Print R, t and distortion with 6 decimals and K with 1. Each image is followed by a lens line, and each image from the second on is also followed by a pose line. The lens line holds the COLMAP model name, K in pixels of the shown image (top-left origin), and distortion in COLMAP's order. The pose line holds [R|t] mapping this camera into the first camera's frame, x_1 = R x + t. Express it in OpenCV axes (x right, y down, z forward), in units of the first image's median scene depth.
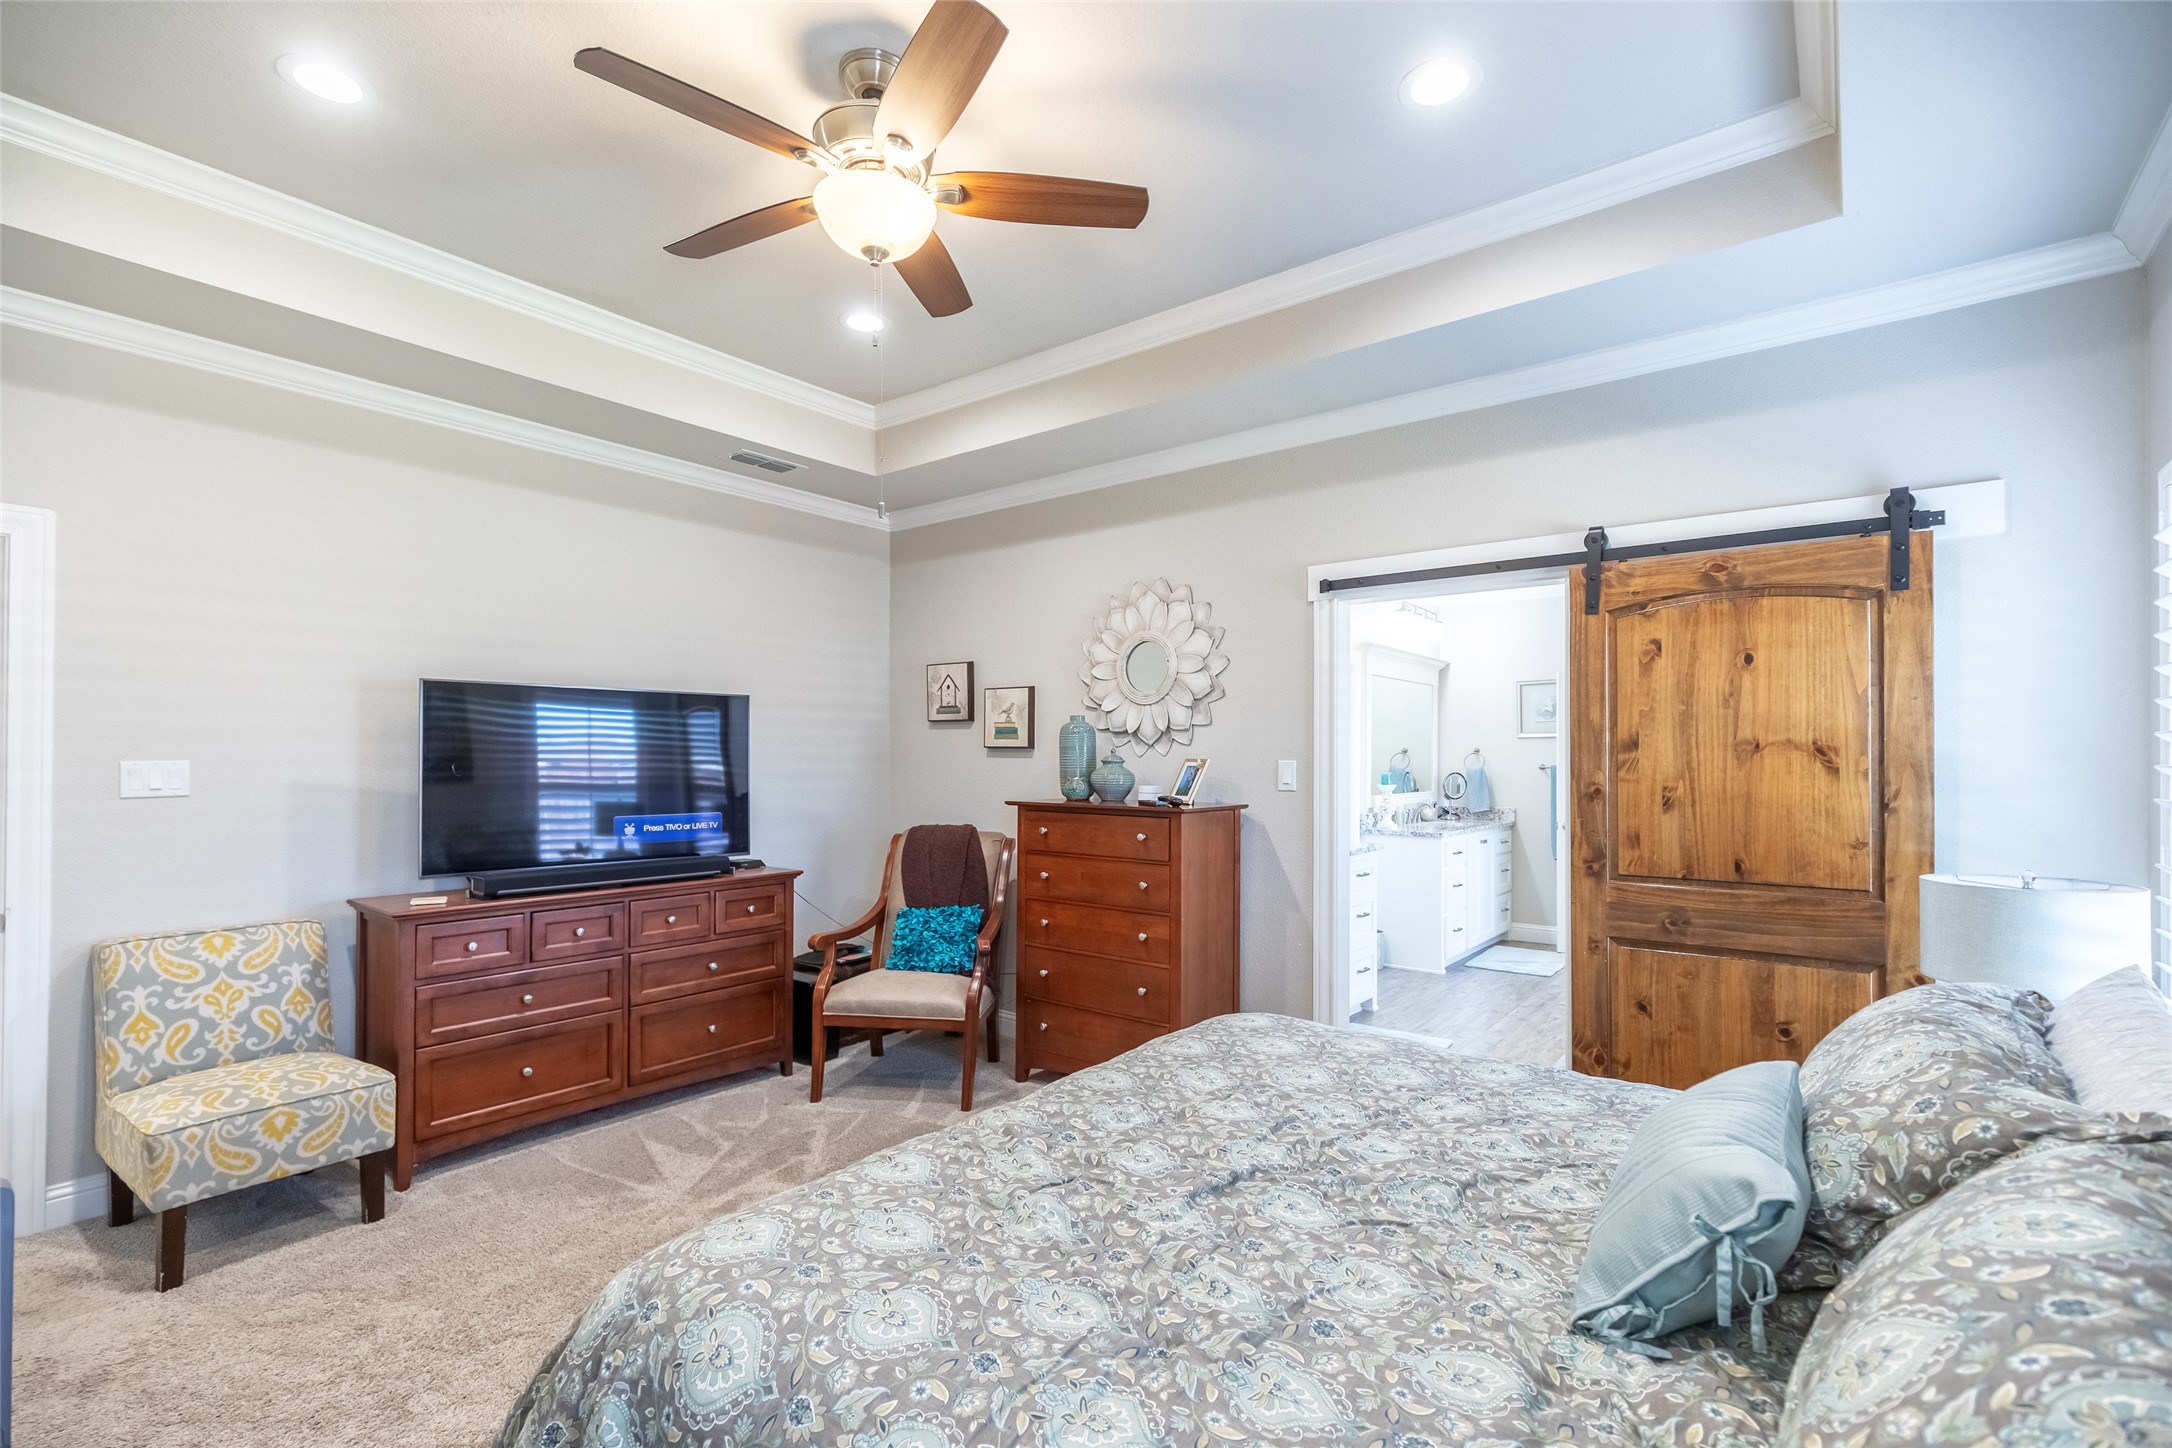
lens RADIAL K [[984.3, 0, 1078.6], [0, 984.3, 736.8], [0, 0, 1]] dist [0.004004, 0.000539]
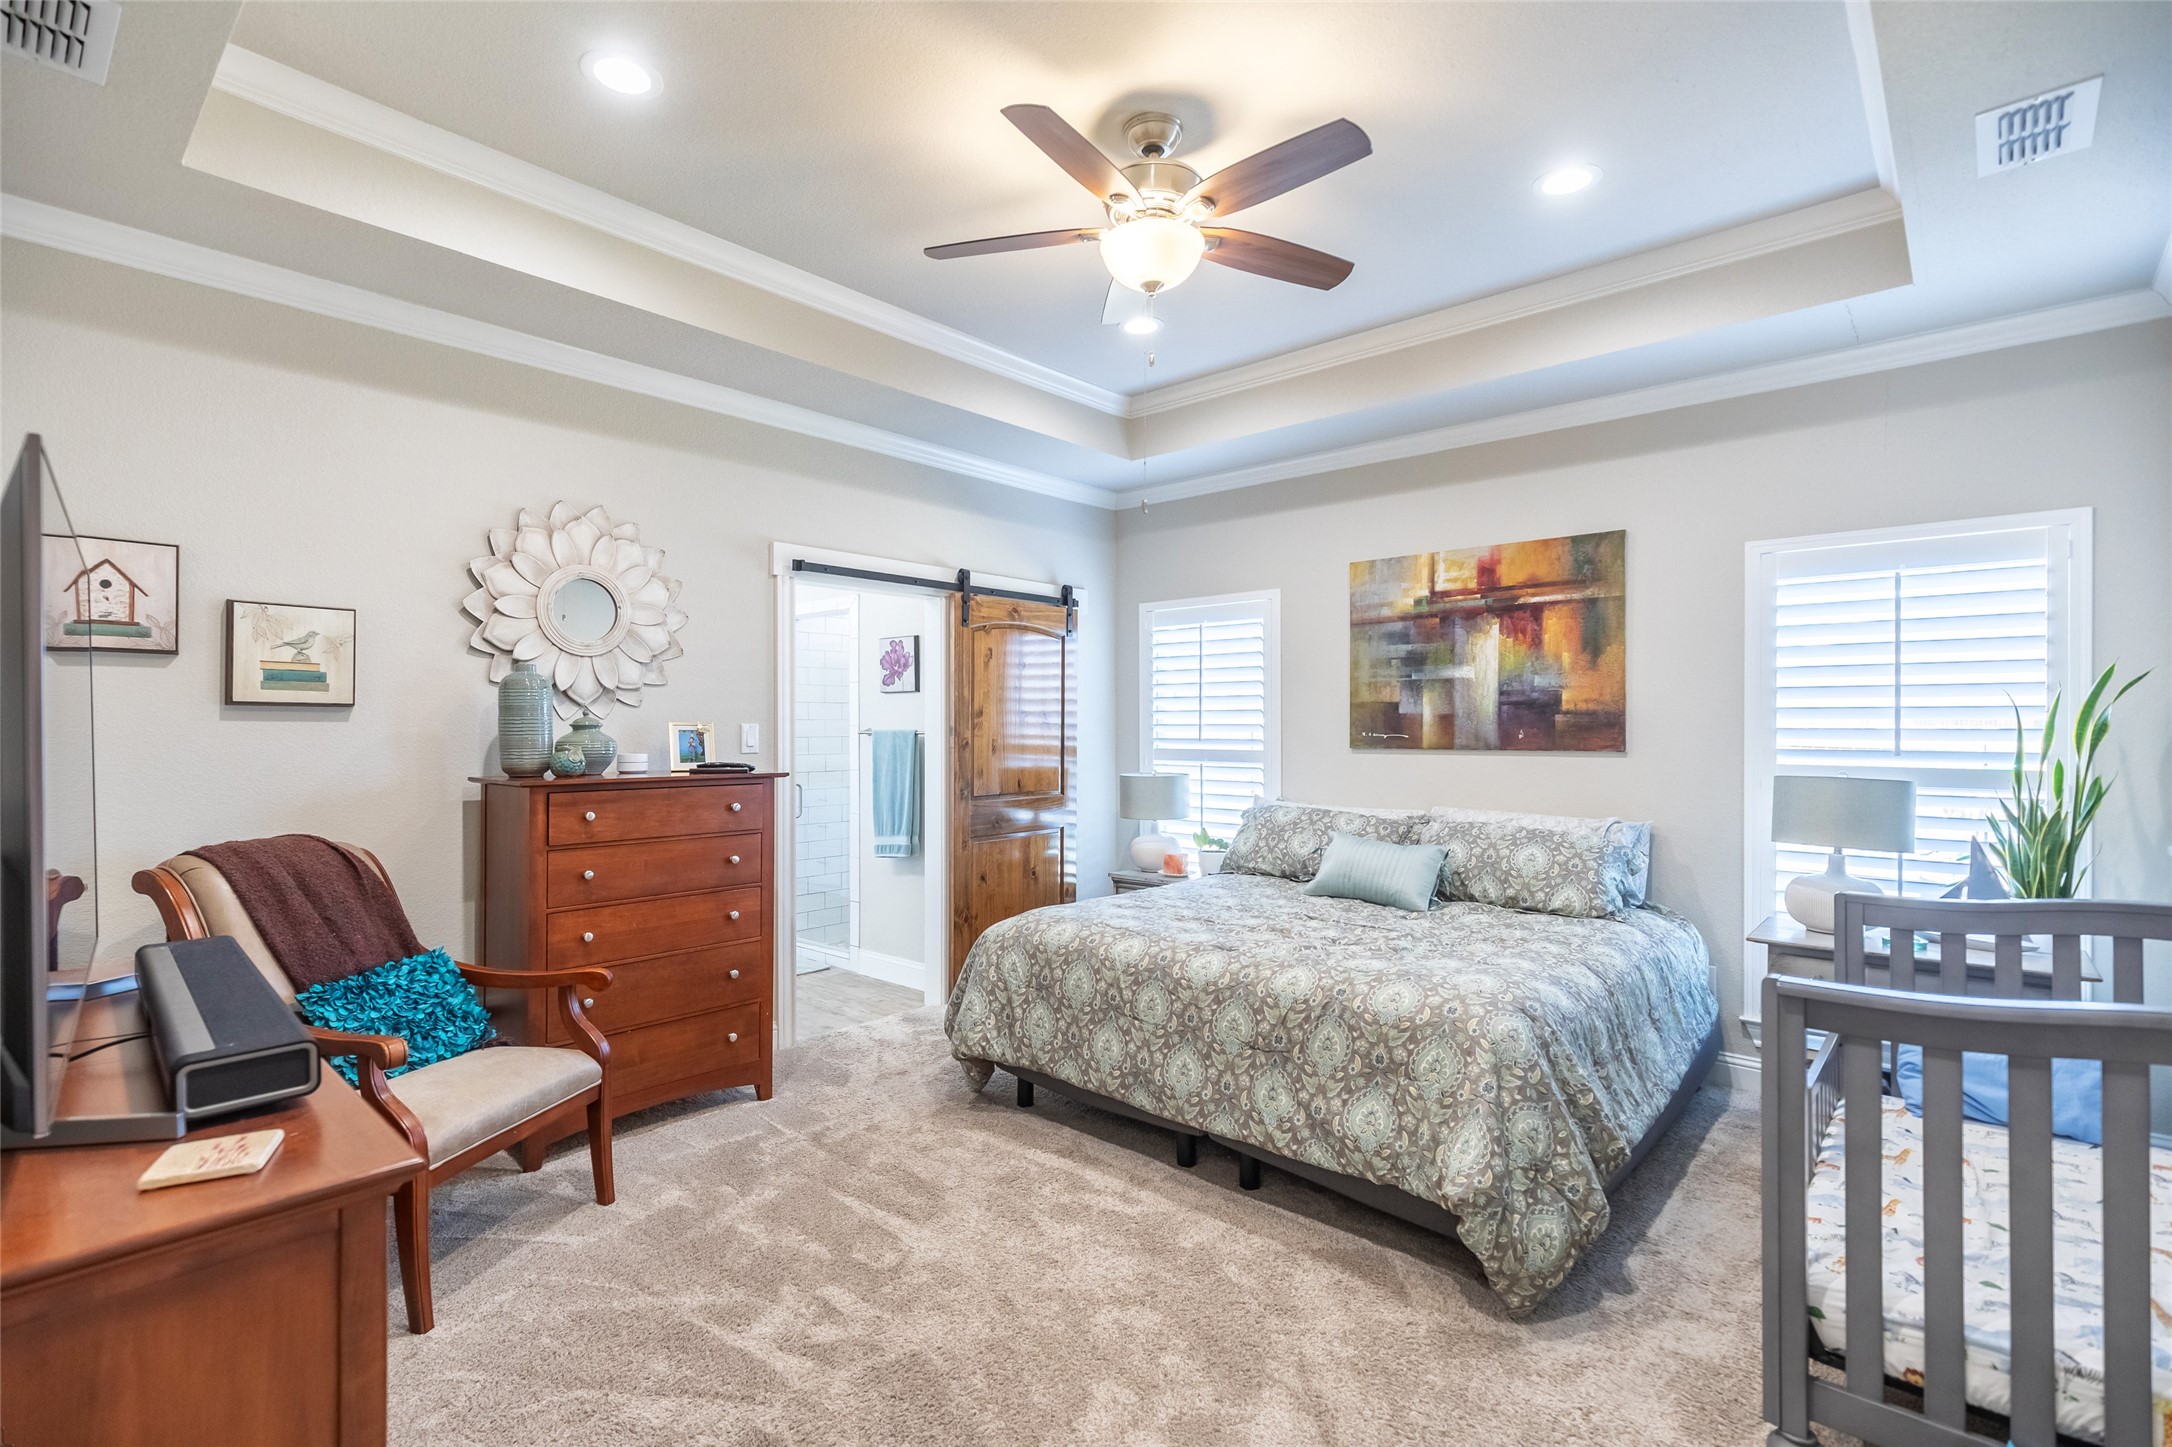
lens RADIAL K [[984.3, 0, 1078.6], [0, 984.3, 736.3], [0, 0, 1]] dist [0.004004, 0.000539]
pose [[0.060713, -0.013298, 0.998067, -0.816906], [-0.019179, 0.999711, 0.014486, 0.015872], [-0.997971, -0.020022, 0.060440, 0.607923]]
